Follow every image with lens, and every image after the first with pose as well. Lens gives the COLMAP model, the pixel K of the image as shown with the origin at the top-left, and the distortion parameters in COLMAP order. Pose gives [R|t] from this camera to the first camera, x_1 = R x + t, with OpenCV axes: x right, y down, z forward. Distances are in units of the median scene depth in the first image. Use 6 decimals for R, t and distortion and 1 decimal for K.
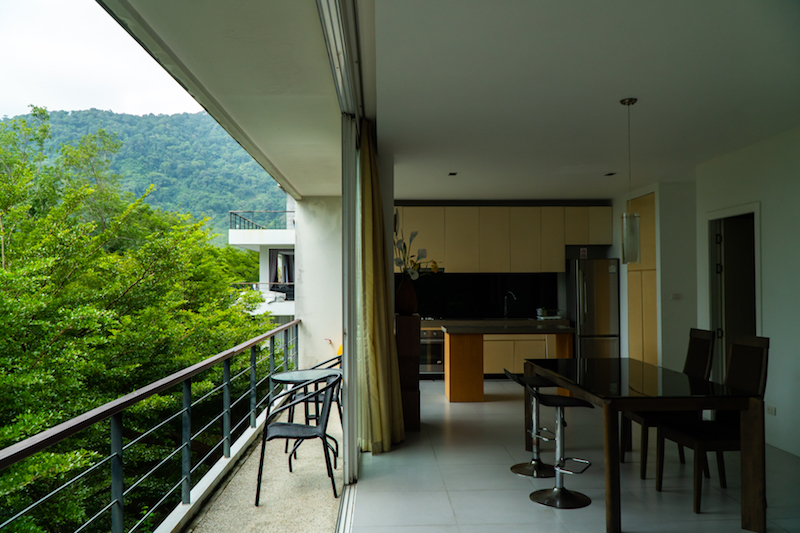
lens RADIAL K [[632.8, 0, 403.5], [0, 632.8, 268.6], [0, 0, 1]] dist [-0.001552, -0.003830]
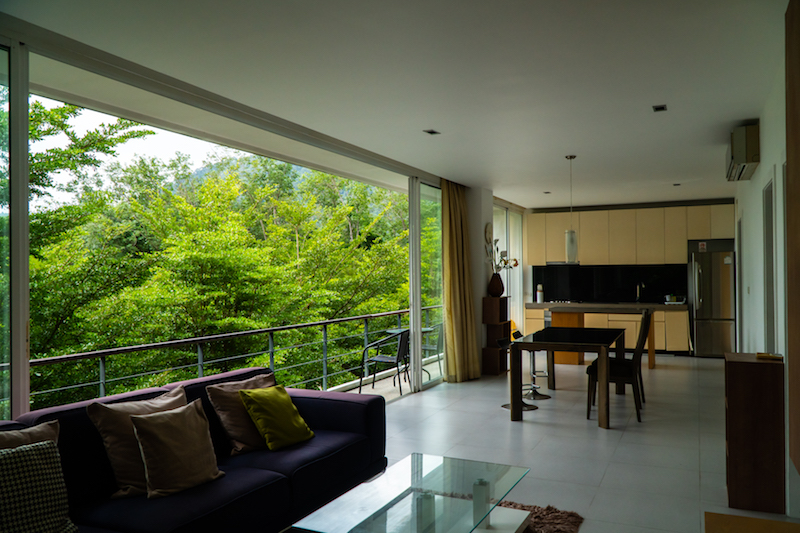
lens RADIAL K [[632.8, 0, 403.5], [0, 632.8, 268.6], [0, 0, 1]] dist [-0.001552, -0.003830]
pose [[0.890631, -0.006385, -0.454682, 0.319552], [0.014942, 0.999772, 0.015229, -0.010576], [0.454481, -0.020357, 0.890524, -0.257297]]
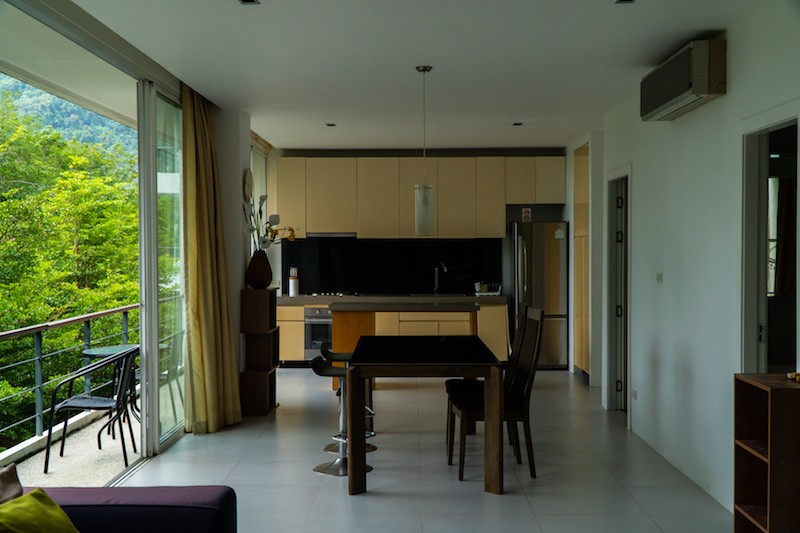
lens RADIAL K [[936.8, 0, 400.0], [0, 936.8, 266.5], [0, 0, 1]] dist [0.072757, -0.019830]
pose [[0.998738, 0.003518, -0.050103, 0.181348], [-0.001266, 0.998989, 0.044928, -0.011696], [0.050210, -0.044808, 0.997733, -0.210184]]
